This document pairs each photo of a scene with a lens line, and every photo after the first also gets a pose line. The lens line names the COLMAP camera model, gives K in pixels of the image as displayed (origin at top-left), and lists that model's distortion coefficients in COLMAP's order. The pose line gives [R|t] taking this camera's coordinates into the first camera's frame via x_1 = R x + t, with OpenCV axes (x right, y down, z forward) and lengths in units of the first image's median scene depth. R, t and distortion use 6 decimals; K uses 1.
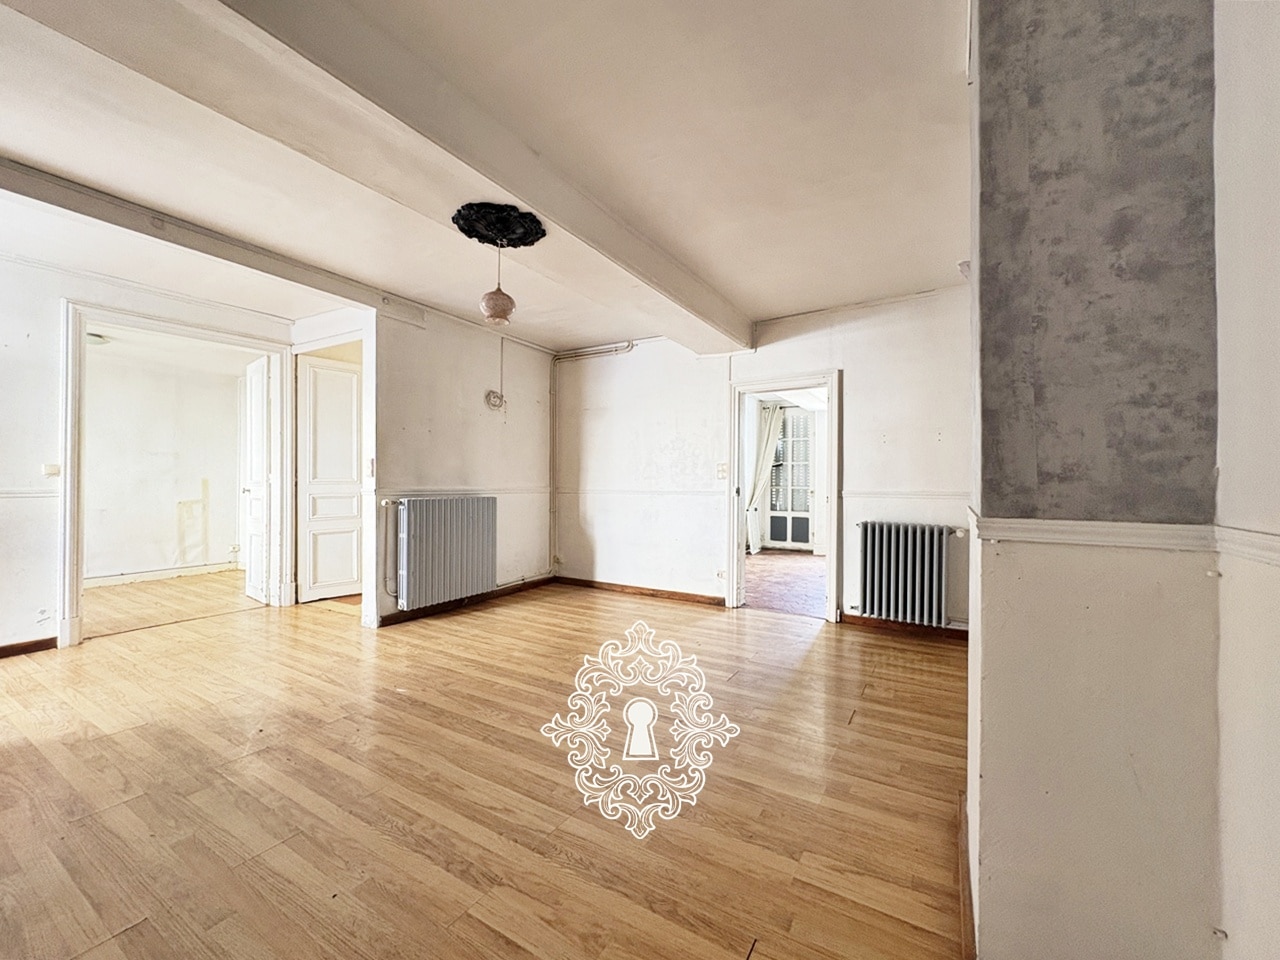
lens RADIAL K [[516.1, 0, 642.3], [0, 516.1, 481.6], [0, 0, 1]] dist [0.000878, 0.000026]
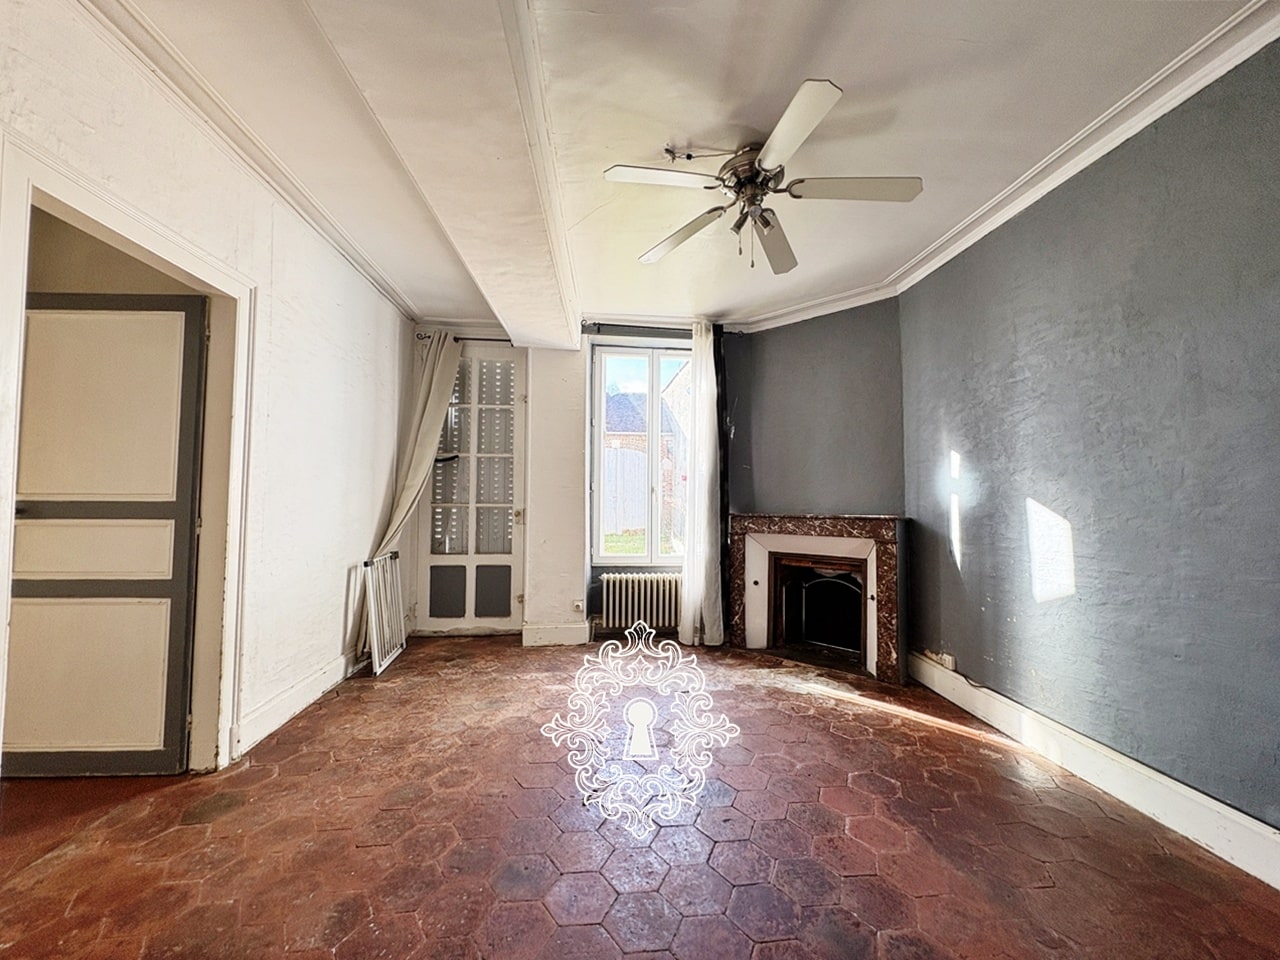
lens RADIAL K [[516.1, 0, 646.6], [0, 516.1, 478.7], [0, 0, 1]] dist [0.000878, 0.000026]
pose [[0.814395, 0.021737, 0.579904, 0.136432], [-0.001375, 0.999368, -0.035528, 0.003883], [-0.580310, 0.028137, 0.813909, 0.508076]]
